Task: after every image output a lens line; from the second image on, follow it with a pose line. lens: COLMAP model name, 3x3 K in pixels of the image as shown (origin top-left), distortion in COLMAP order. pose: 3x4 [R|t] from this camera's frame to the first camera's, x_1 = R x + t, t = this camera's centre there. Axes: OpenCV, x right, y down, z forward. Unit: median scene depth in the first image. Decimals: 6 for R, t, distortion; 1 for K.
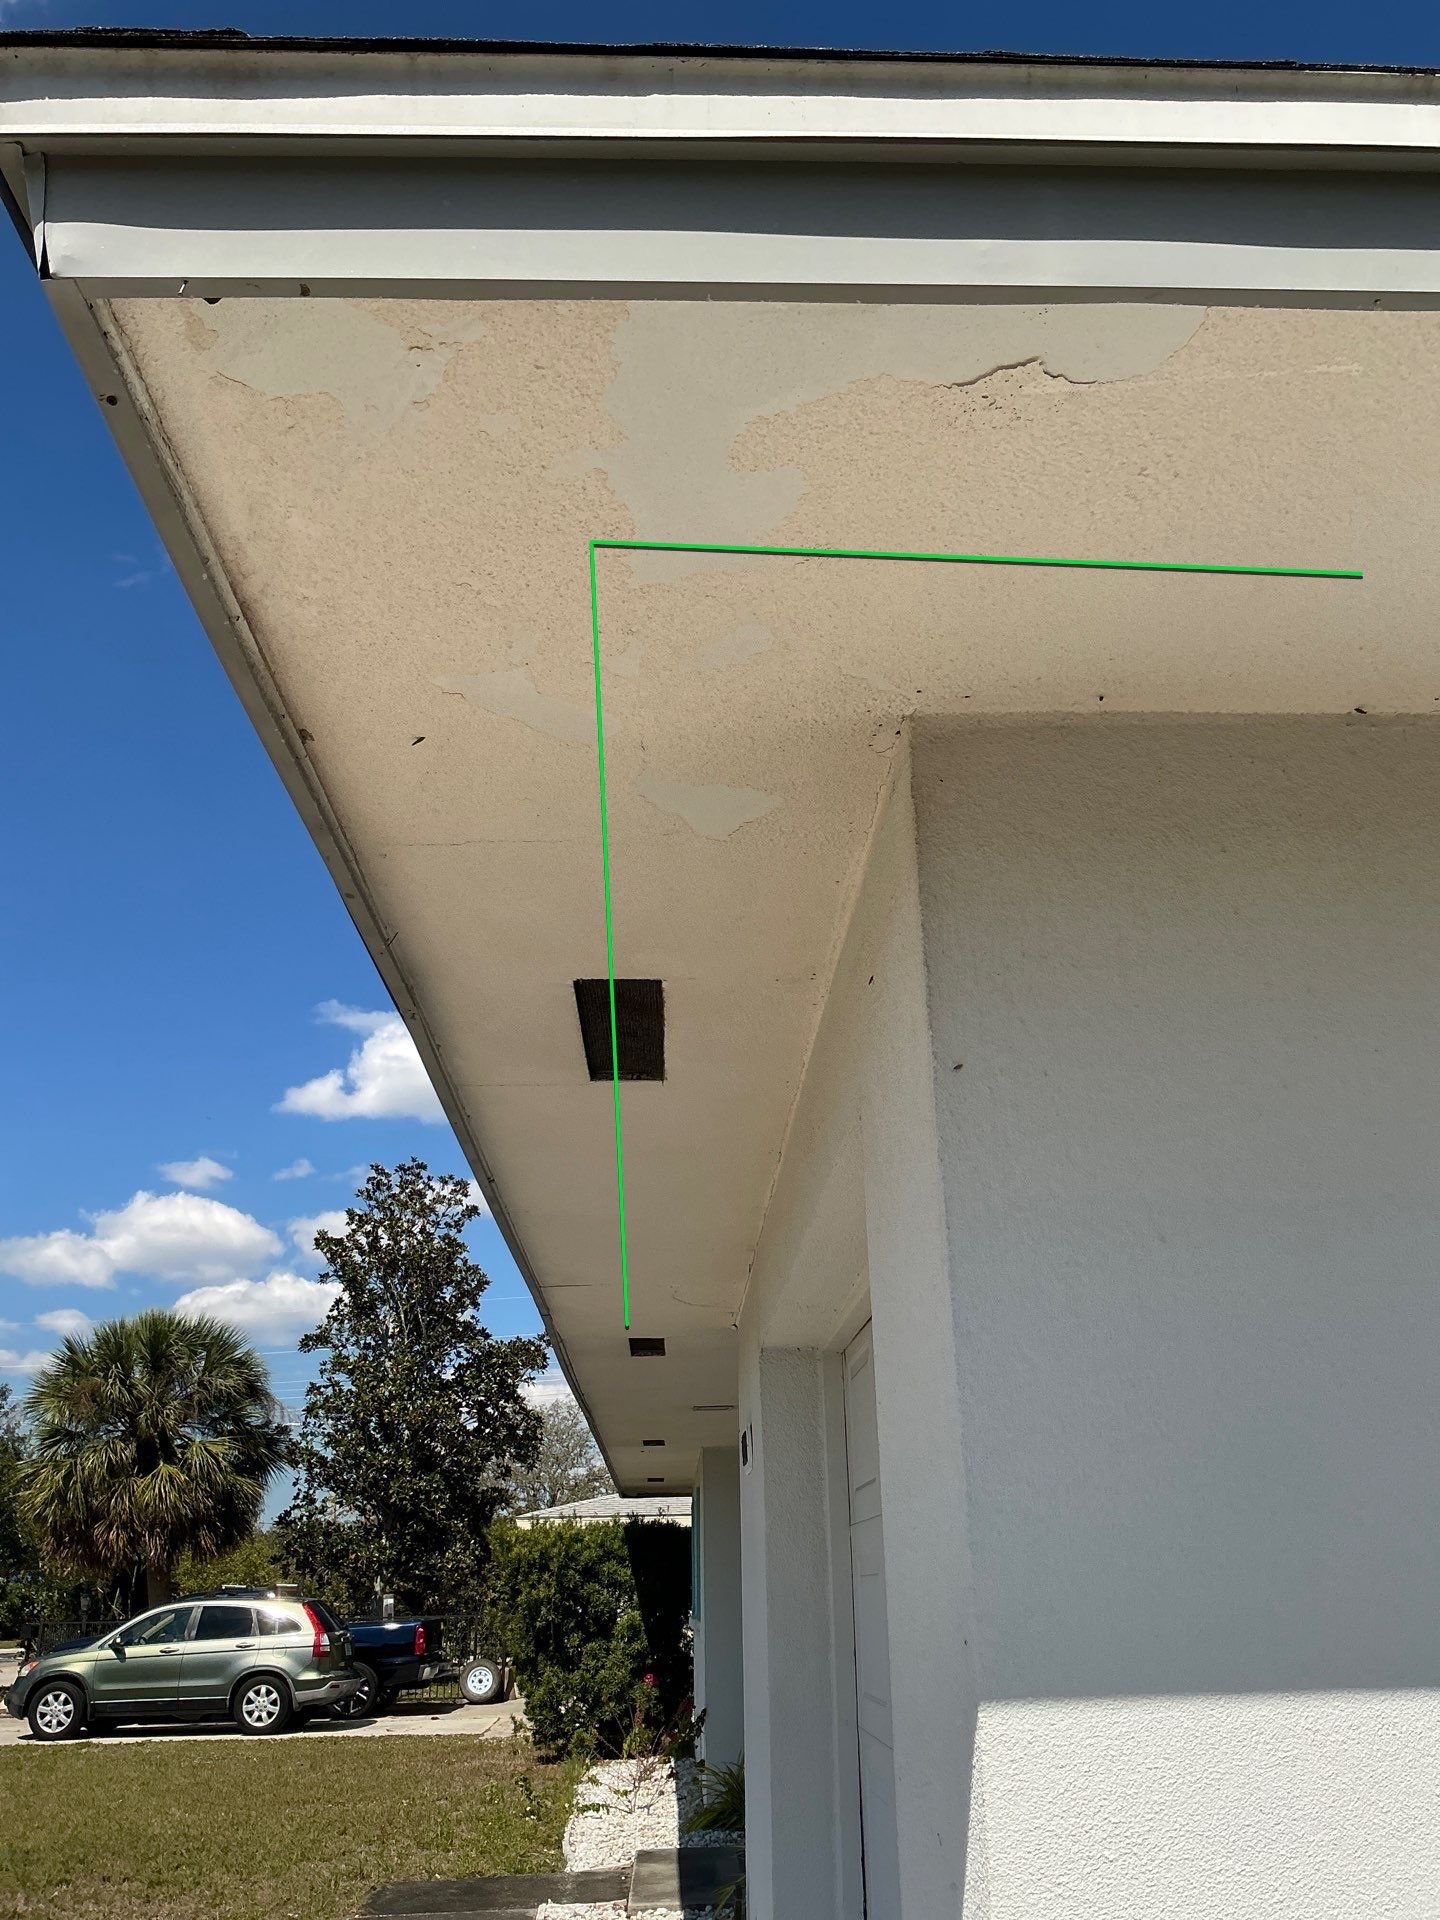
lens RADIAL K [[1548.7, 0, 777.4], [0, 1548.7, 918.4], [0, 0, 1]] dist [0.020896, -0.043331]
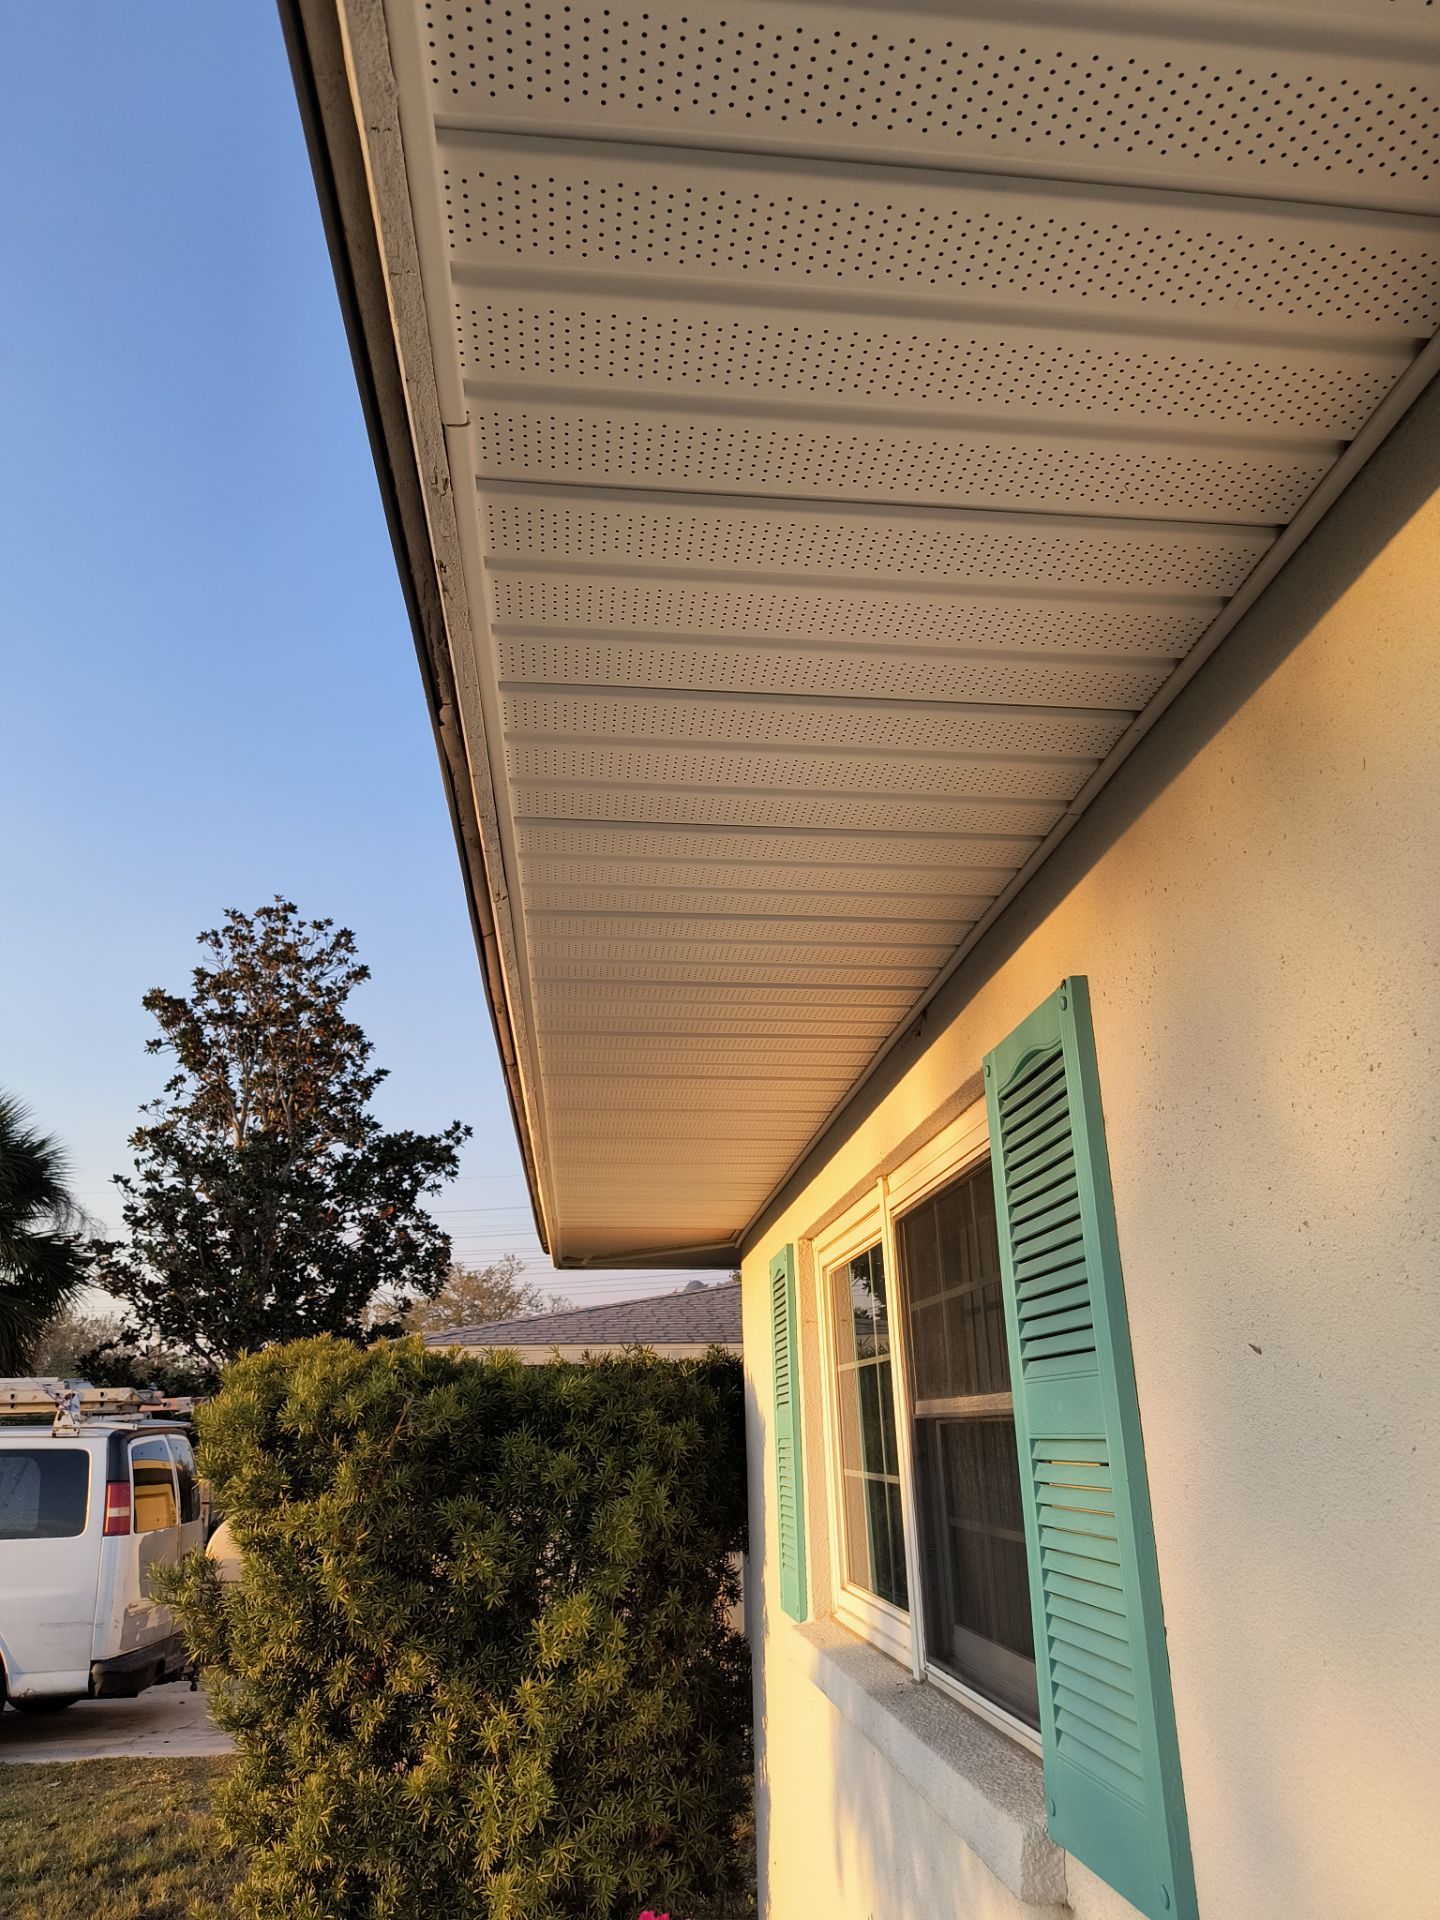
lens RADIAL K [[1277.3, 0, 723.5], [0, 1277.3, 964.2], [0, 0, 1]] dist [0.019858, -0.019533]
pose [[0.999431, 0.013654, 0.030842, -0.037662], [-0.015323, 0.998393, 0.054553, 0.152974], [-0.030047, -0.054995, 0.998034, 0.374708]]
